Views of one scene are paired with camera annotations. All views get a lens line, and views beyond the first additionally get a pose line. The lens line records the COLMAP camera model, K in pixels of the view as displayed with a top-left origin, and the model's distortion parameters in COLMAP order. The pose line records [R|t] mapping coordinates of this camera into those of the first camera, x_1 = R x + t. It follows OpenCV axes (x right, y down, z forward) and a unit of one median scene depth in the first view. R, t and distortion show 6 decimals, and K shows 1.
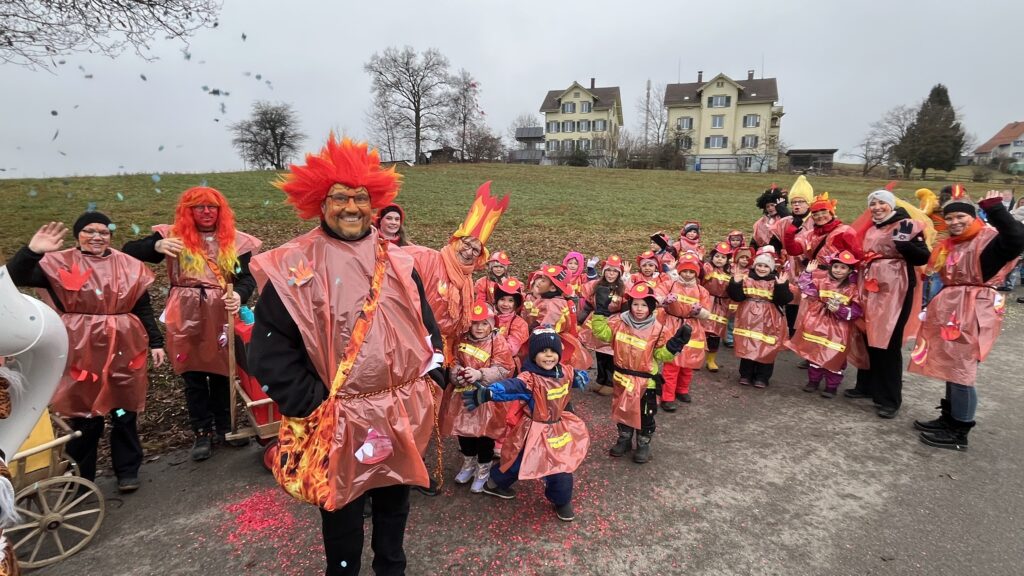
lens RADIAL K [[538.8, 0, 512.0], [0, 538.8, 288.0], [0, 0, 1]] dist [-0.003820, -0.001841]
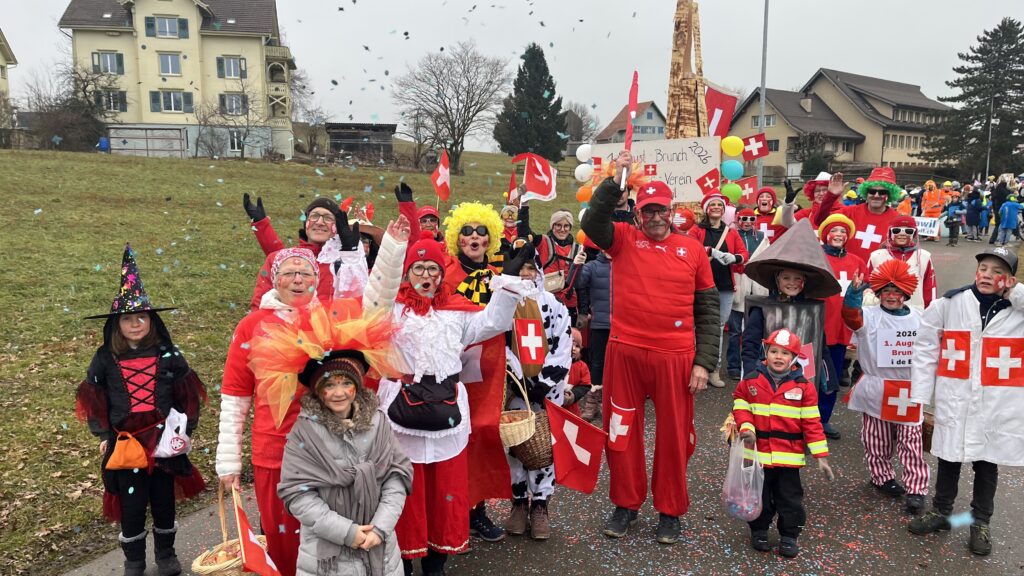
lens RADIAL K [[763.2, 0, 512.0], [0, 763.2, 314.3], [0, 0, 1]] dist [0.037813, -0.035814]
pose [[0.854093, -0.087523, 0.512704, 0.240222], [0.093771, 0.995499, 0.013732, -0.030963], [-0.511598, 0.036348, 0.858456, 0.147541]]
